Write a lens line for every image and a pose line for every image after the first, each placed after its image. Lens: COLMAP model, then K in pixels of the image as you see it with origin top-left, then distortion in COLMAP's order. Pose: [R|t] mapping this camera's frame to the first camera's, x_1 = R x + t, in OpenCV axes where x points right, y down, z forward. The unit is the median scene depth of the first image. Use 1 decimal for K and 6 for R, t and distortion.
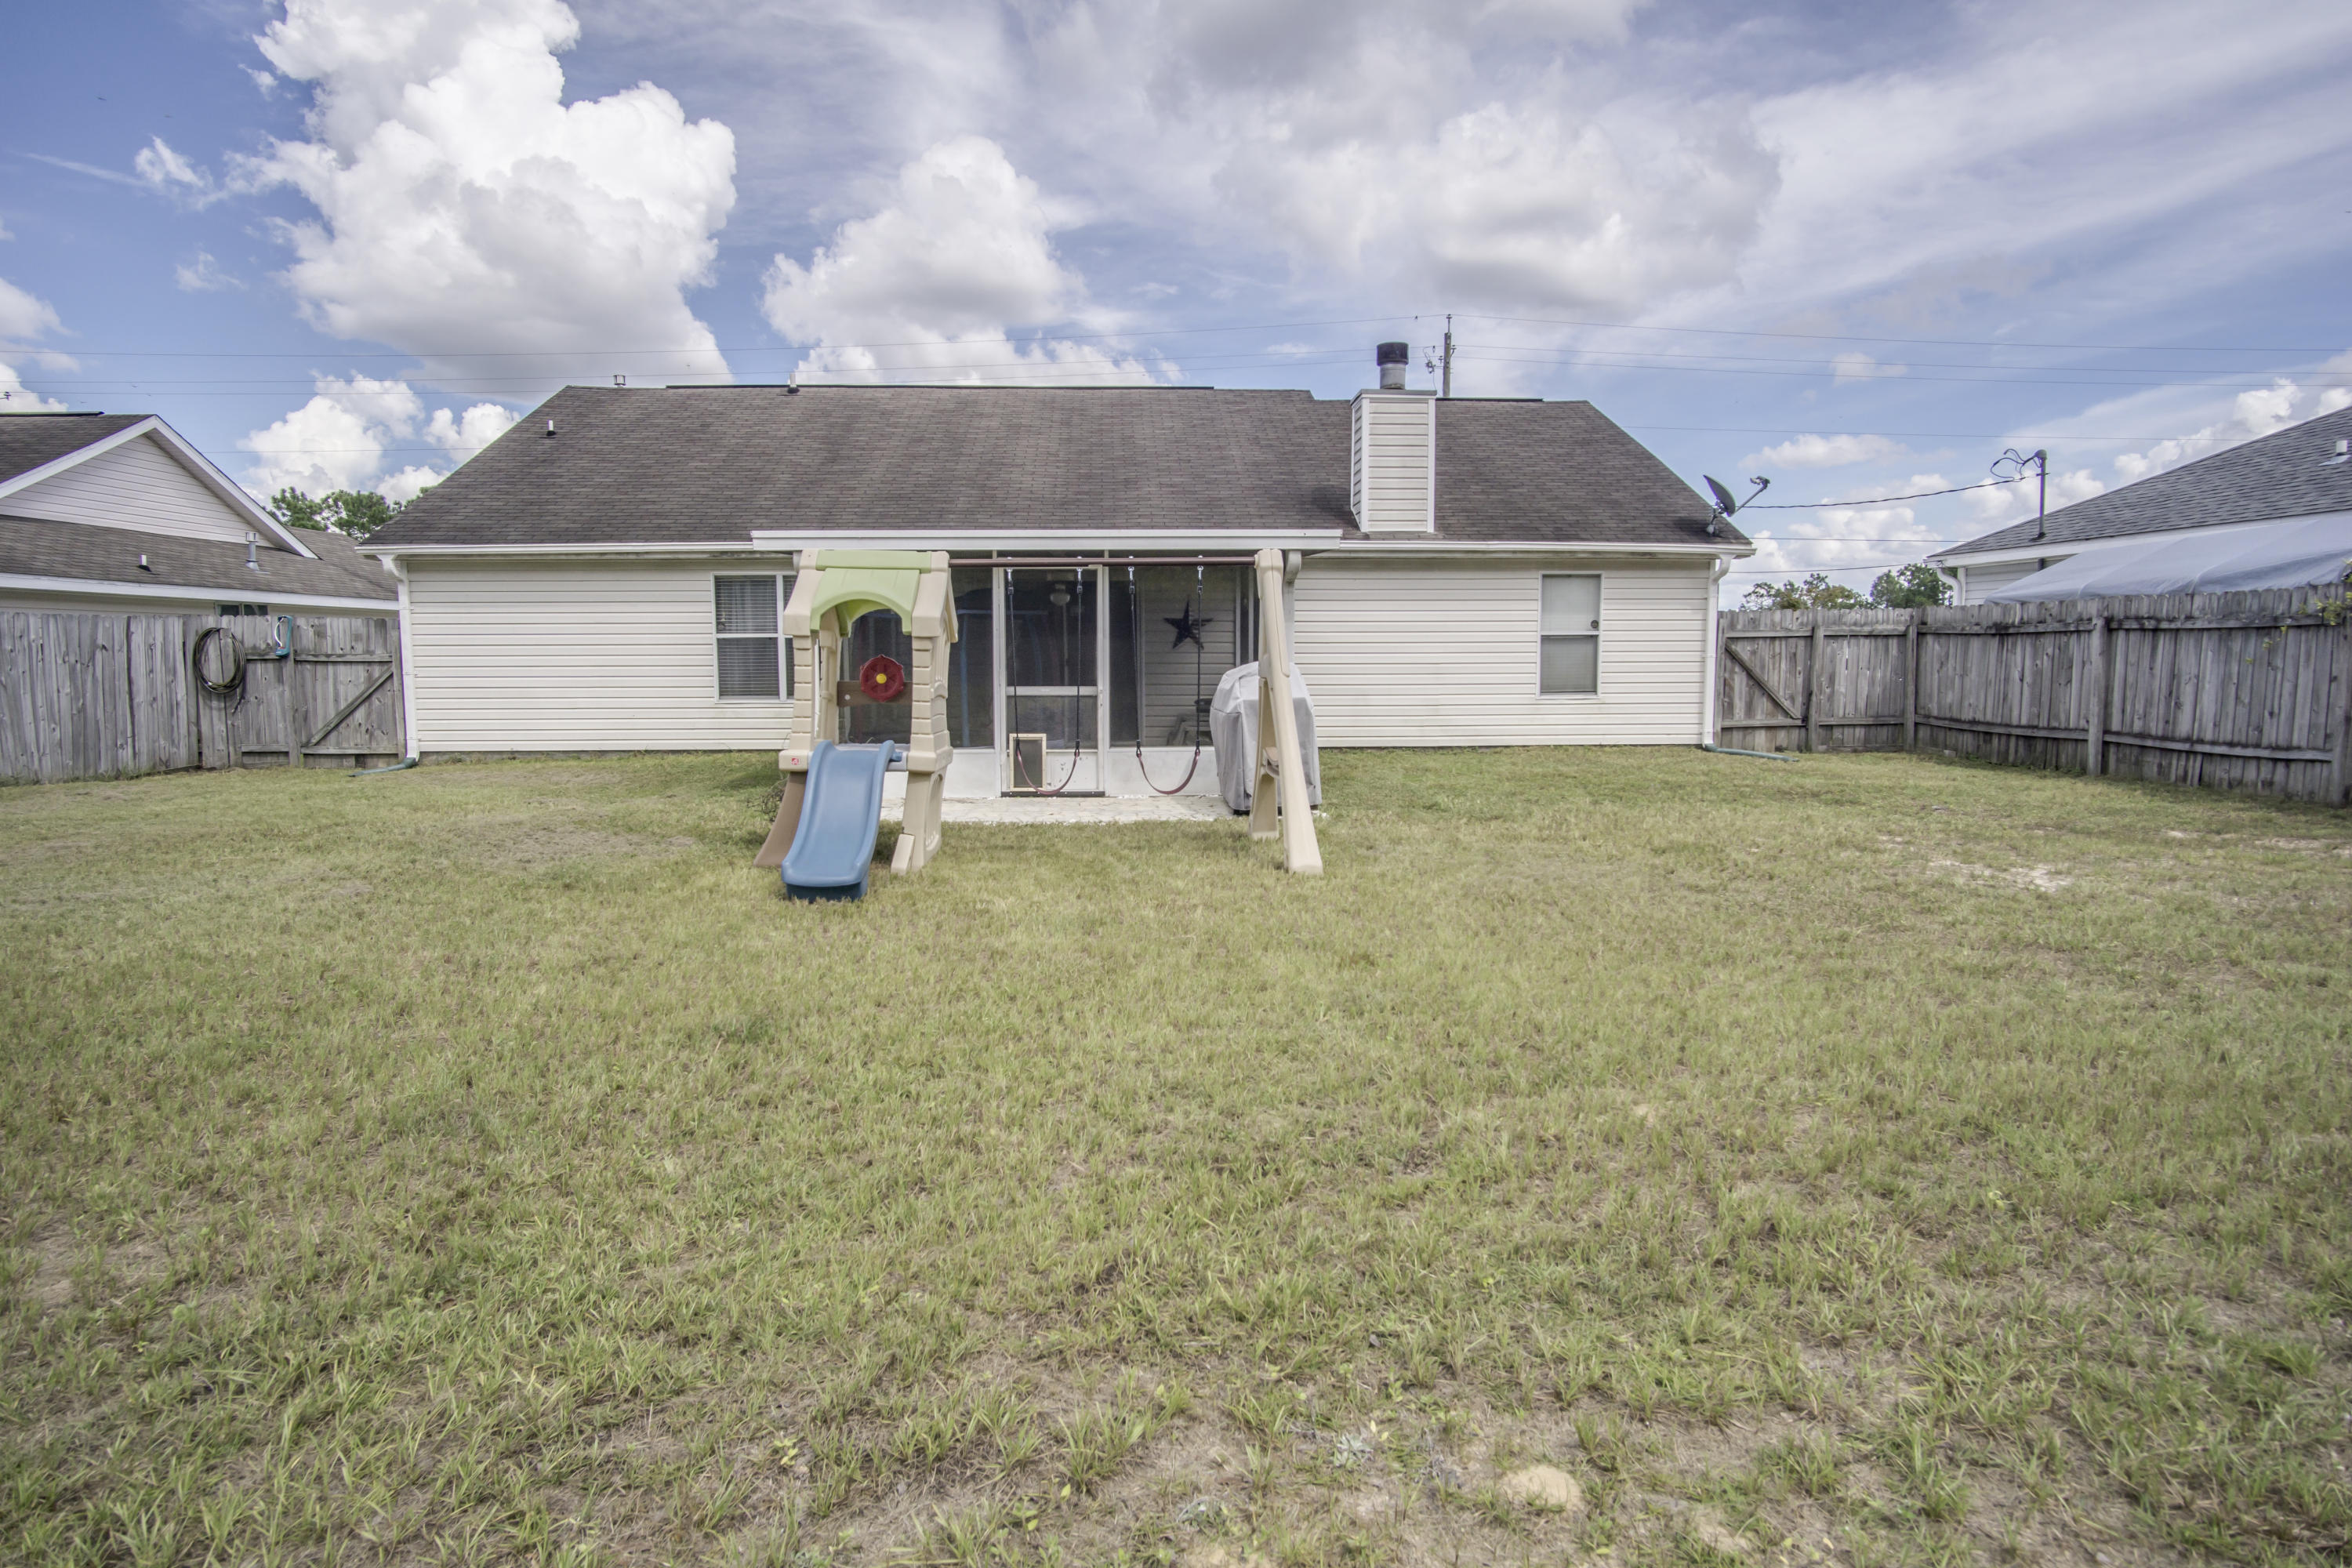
lens RADIAL K [[1259.8, 0, 1168.2], [0, 1259.8, 763.1], [0, 0, 1]] dist [-0.036630, 0.011931]
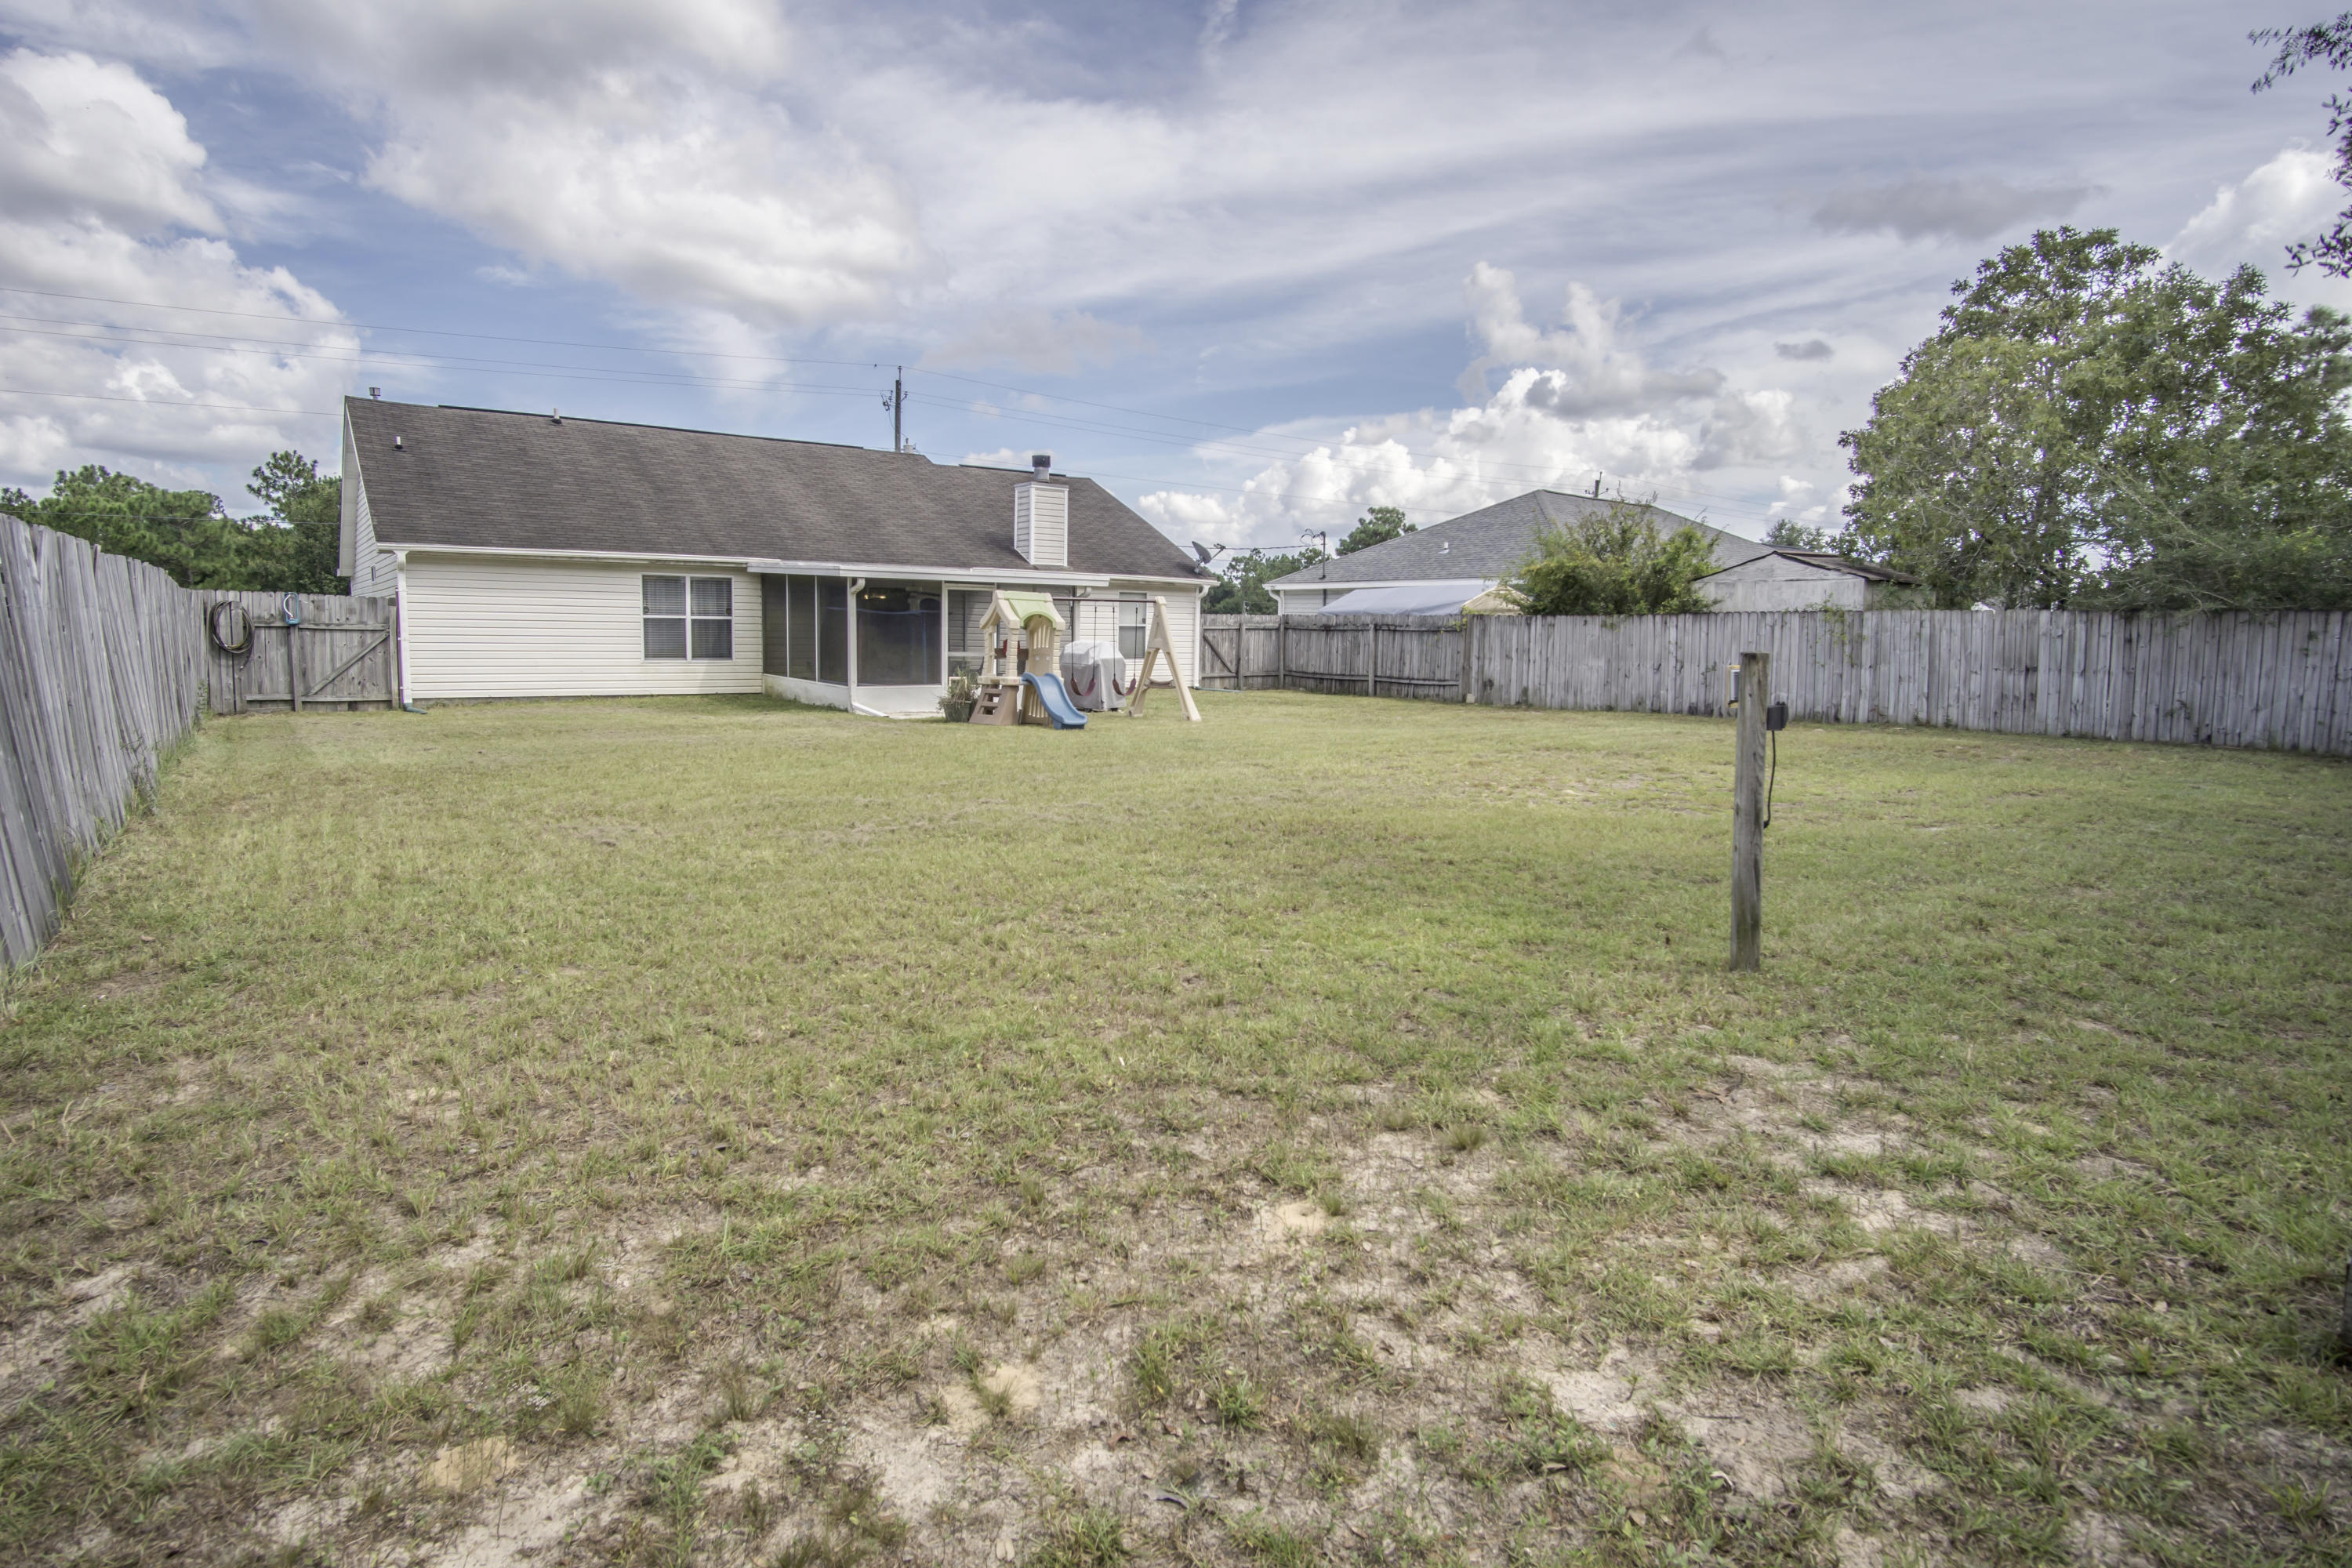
lens RADIAL K [[1259.8, 0, 1181.0], [0, 1259.8, 775.4], [0, 0, 1]] dist [-0.036630, 0.011931]
pose [[0.827318, -0.046548, 0.559802, -0.669366], [0.029308, 0.998780, 0.039736, 0.044135], [-0.560968, -0.016468, 0.827673, -0.561409]]
